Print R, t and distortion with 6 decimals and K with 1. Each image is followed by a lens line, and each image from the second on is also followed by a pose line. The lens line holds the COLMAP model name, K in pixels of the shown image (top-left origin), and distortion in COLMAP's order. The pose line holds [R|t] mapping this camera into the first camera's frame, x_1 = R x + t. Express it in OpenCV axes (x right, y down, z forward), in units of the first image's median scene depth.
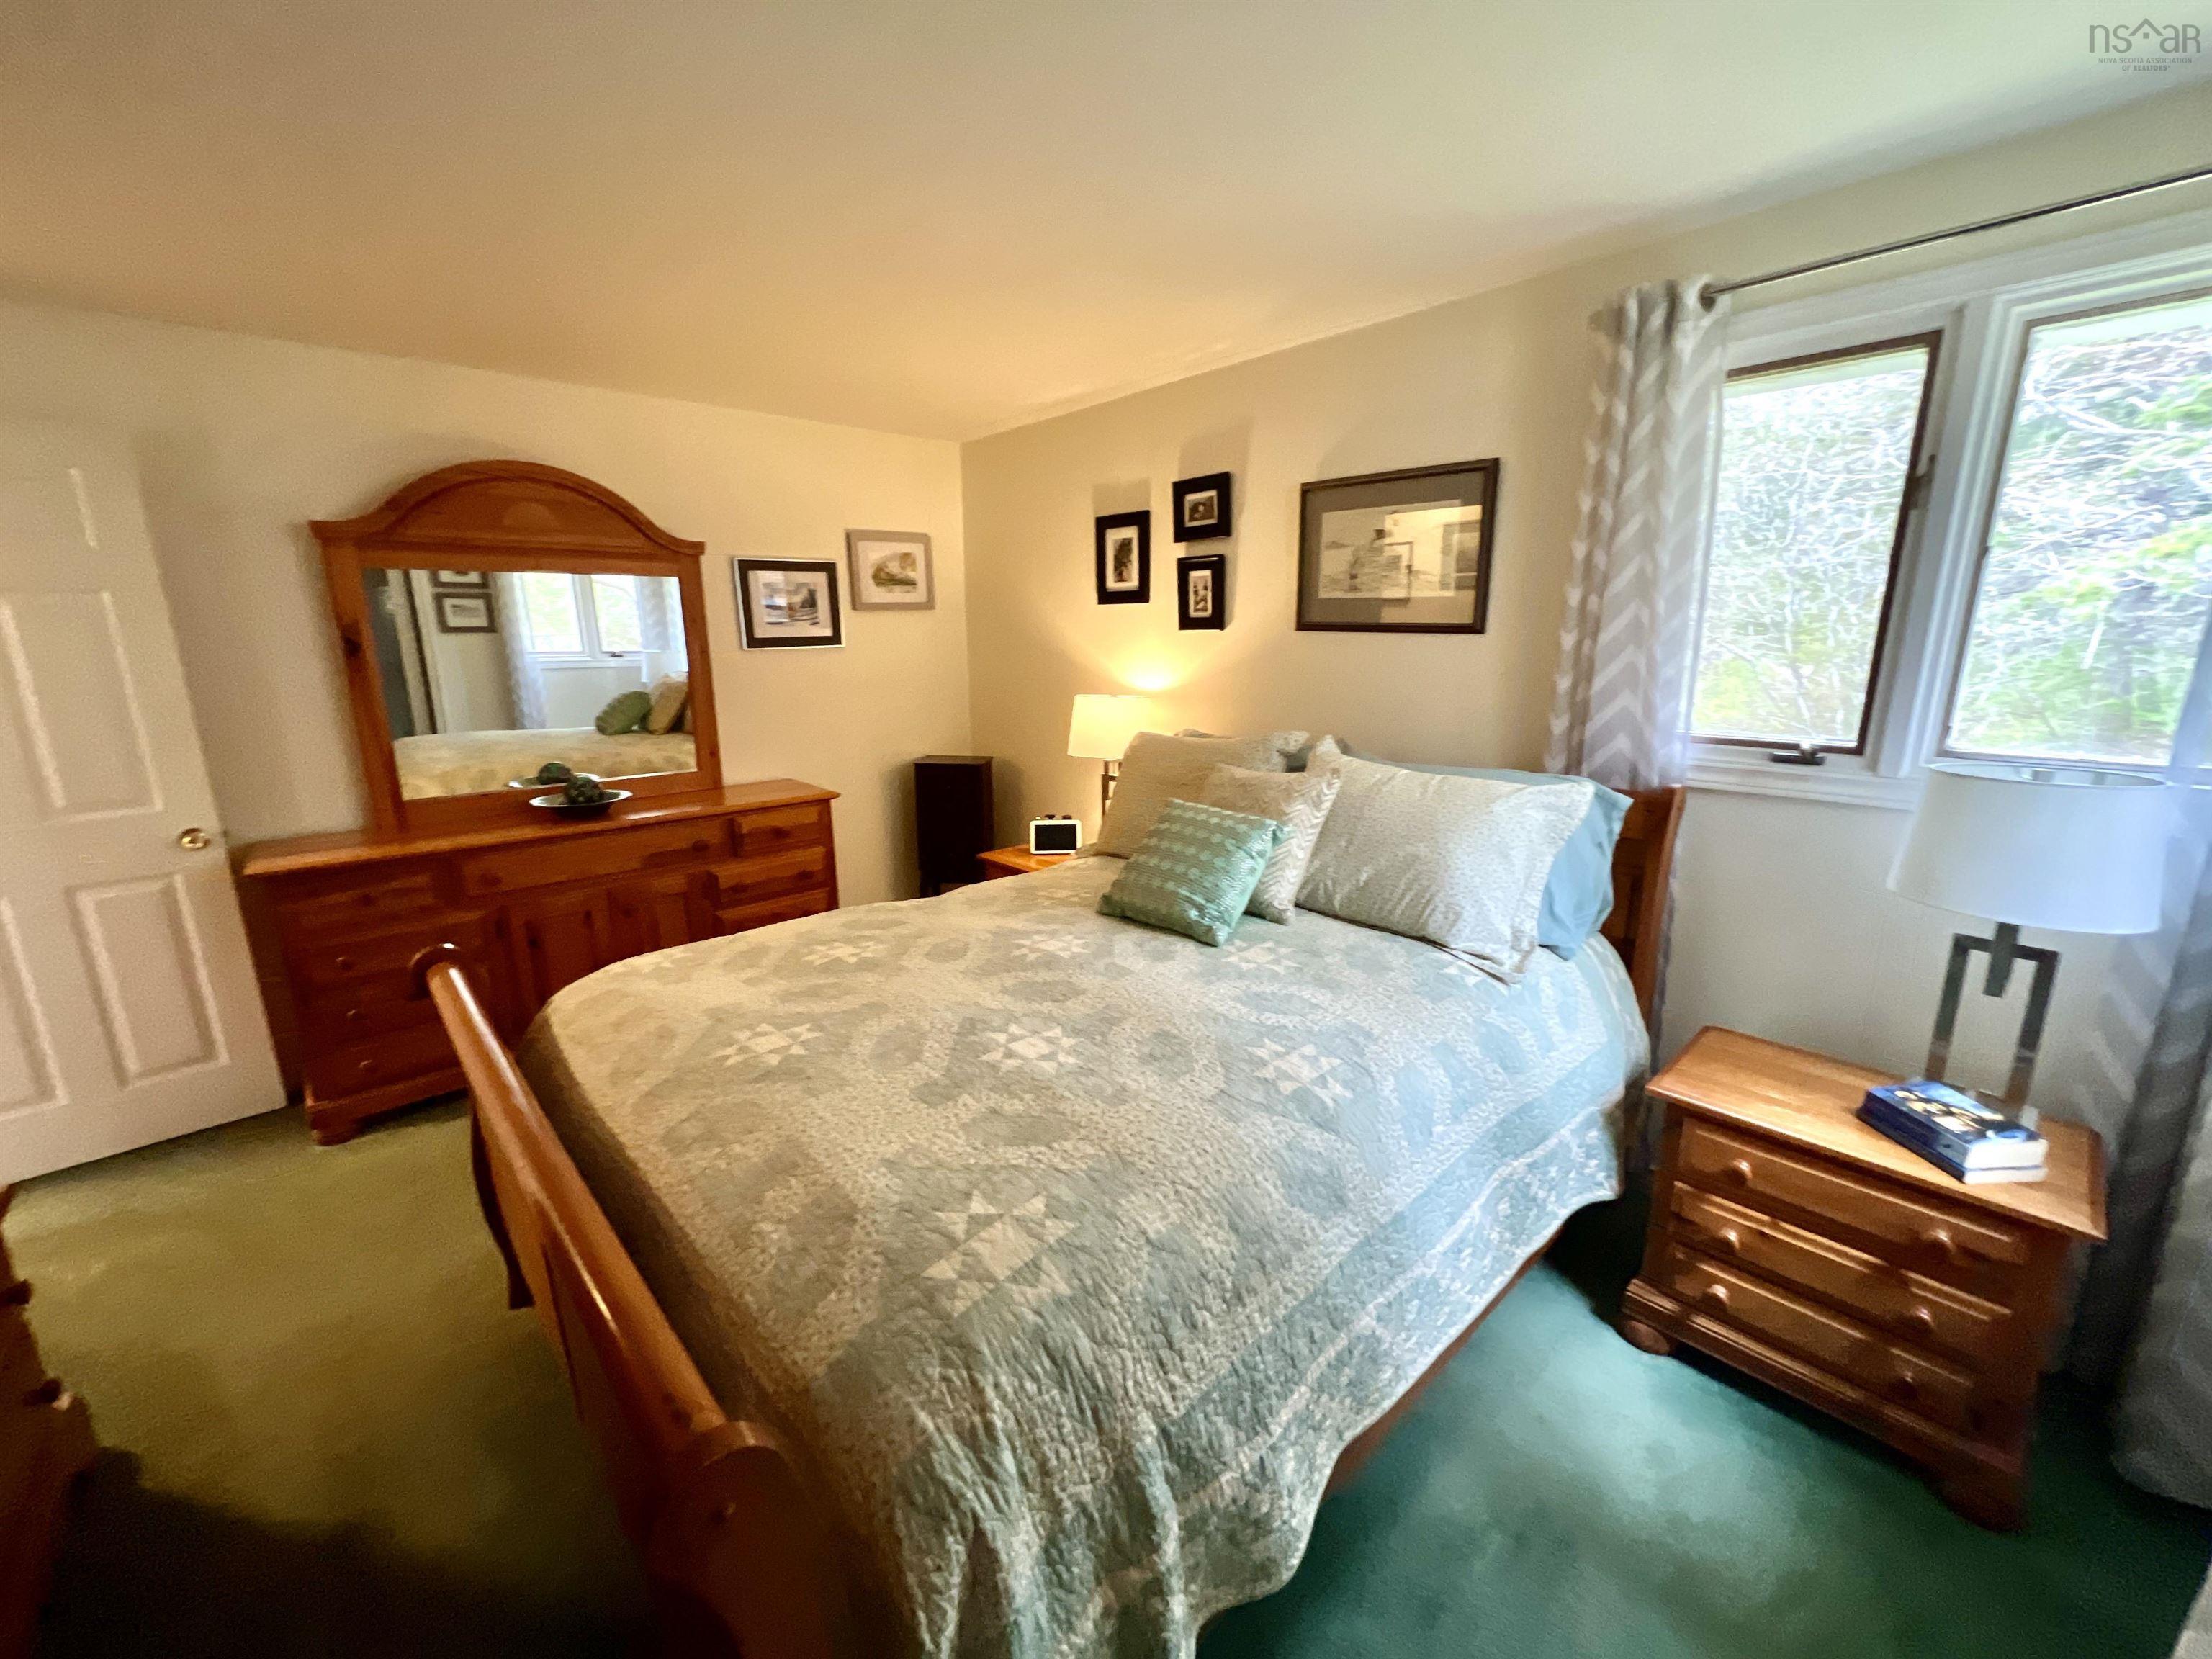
lens RADIAL K [[885.6, 0, 1105.5], [0, 885.6, 833.6], [0, 0, 1]] dist [-0.001508, 0.000449]
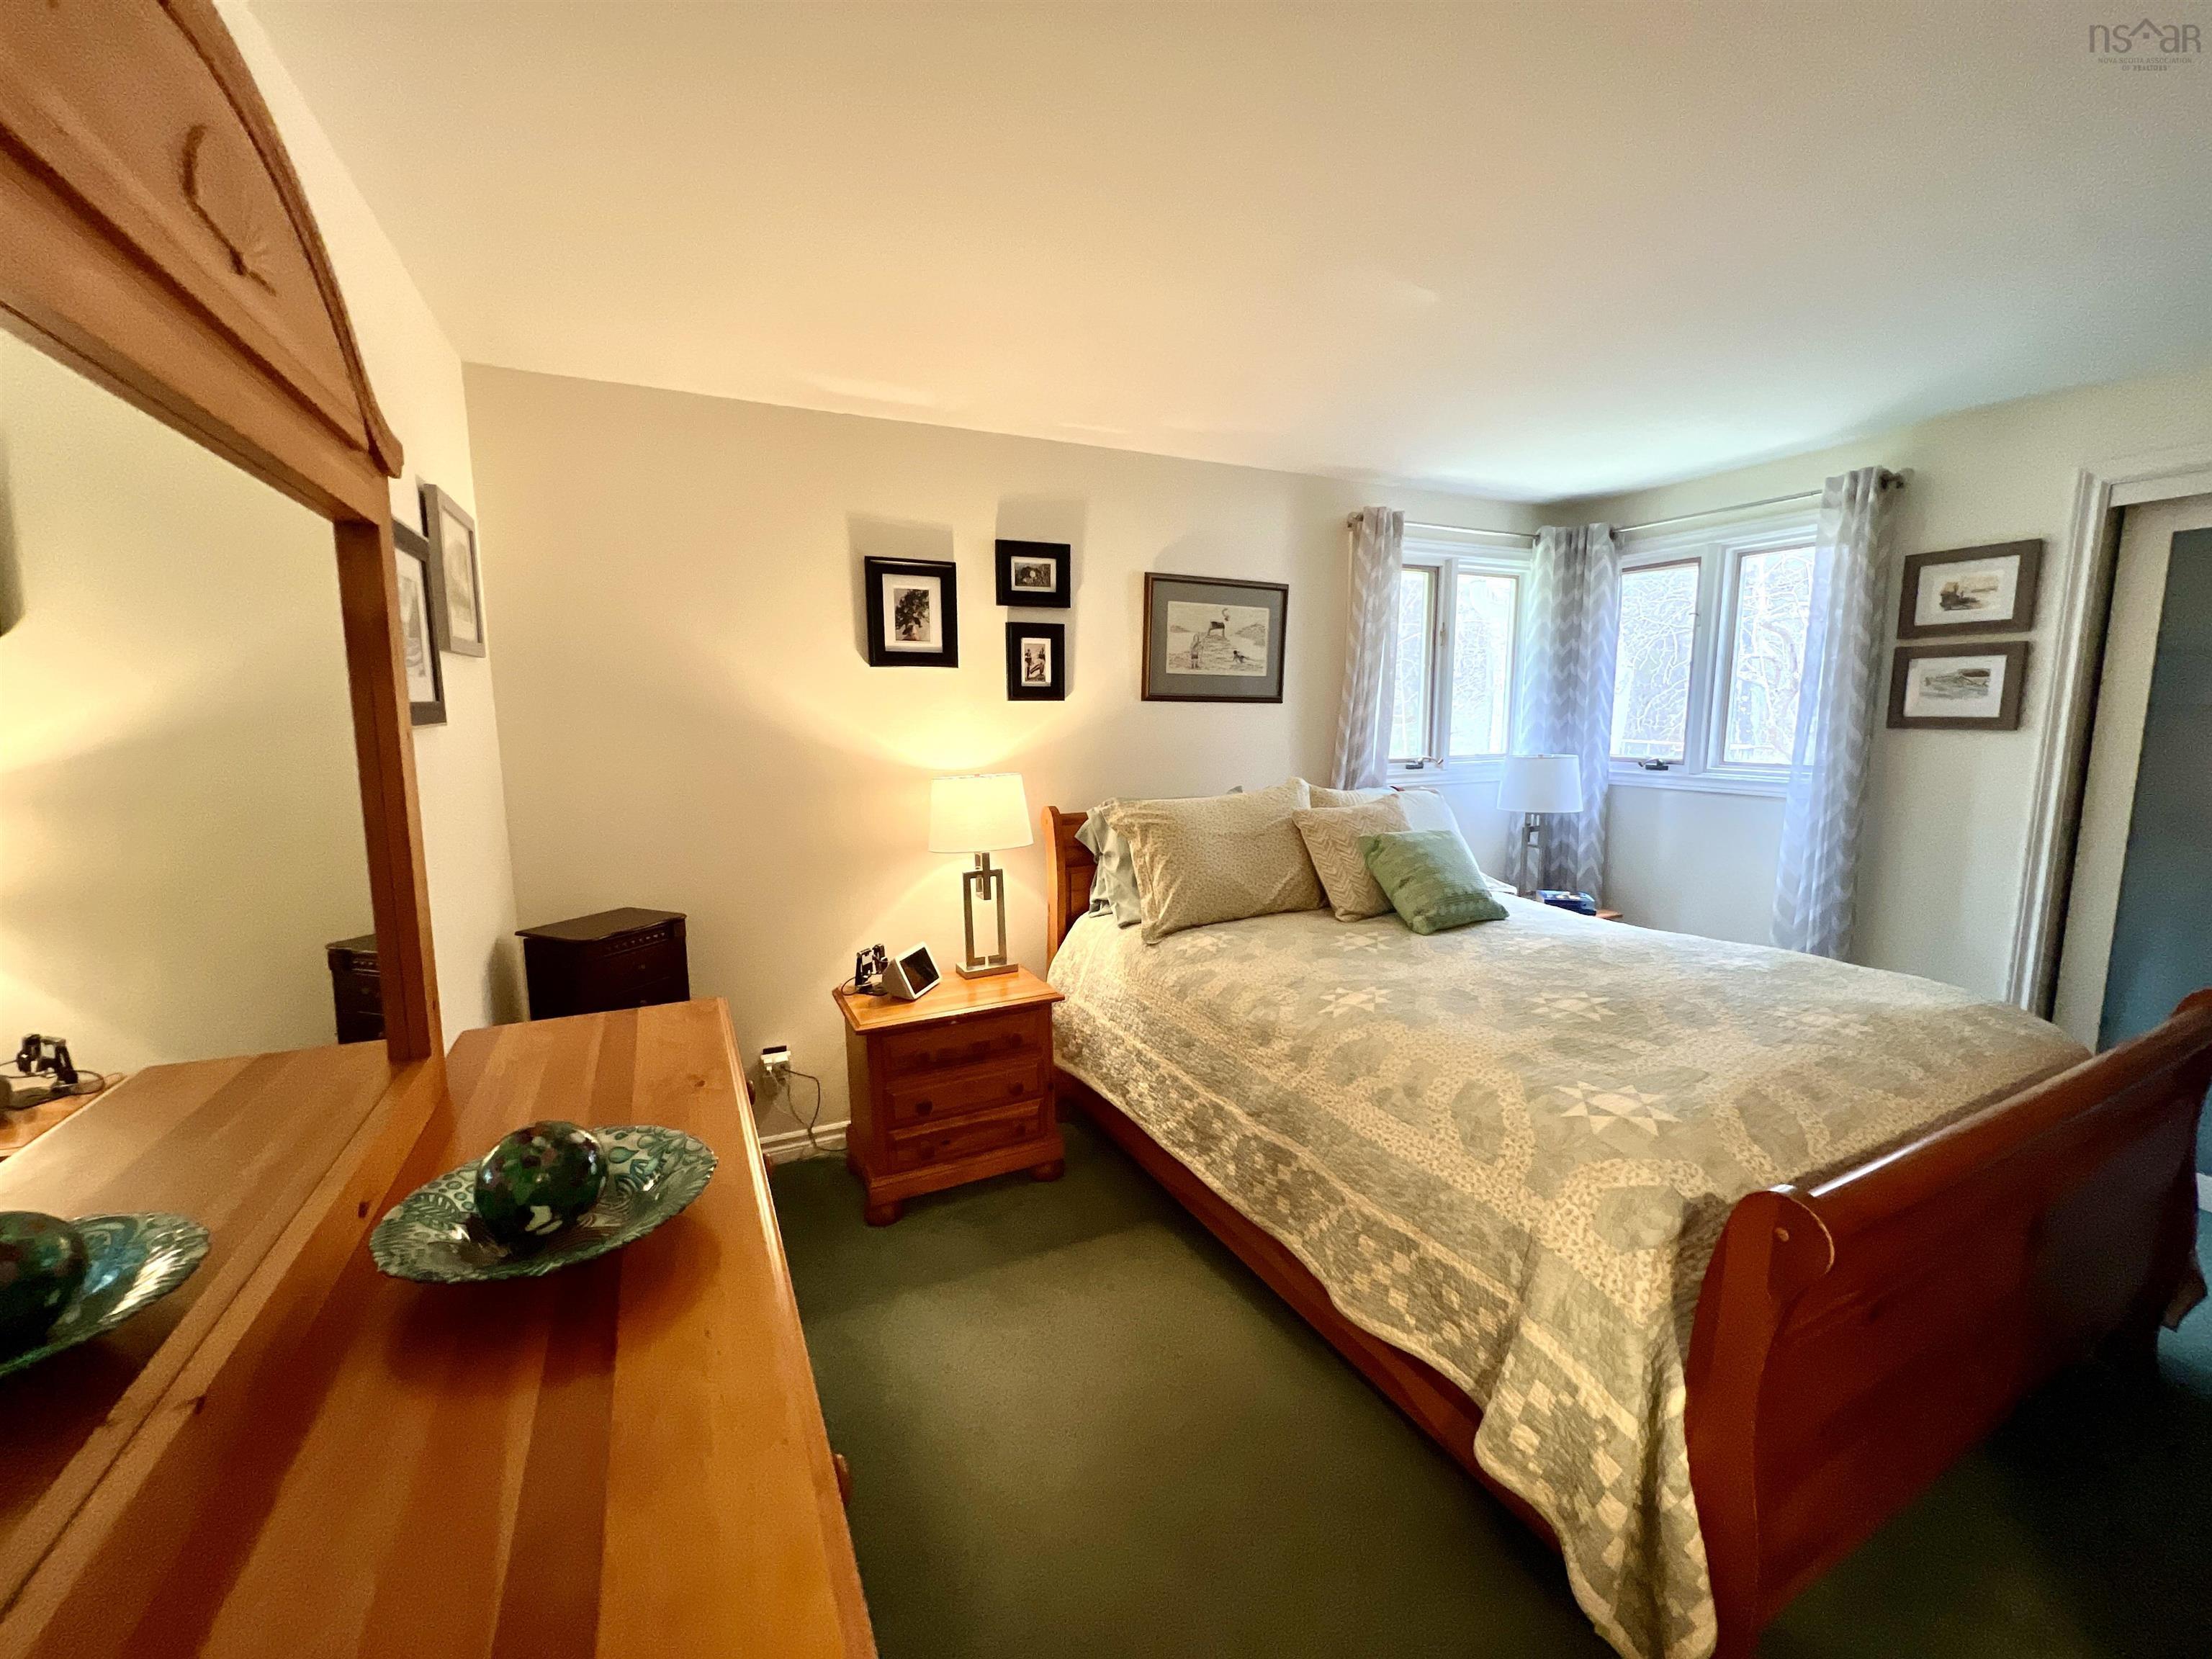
lens RADIAL K [[885.6, 0, 1106.4], [0, 885.6, 821.7], [0, 0, 1]] dist [-0.001508, 0.000449]
pose [[0.265226, -0.102350, 0.958739, -0.825846], [0.230729, 0.972197, 0.039958, -0.131610], [-0.936173, 0.210611, 0.281467, 0.730127]]
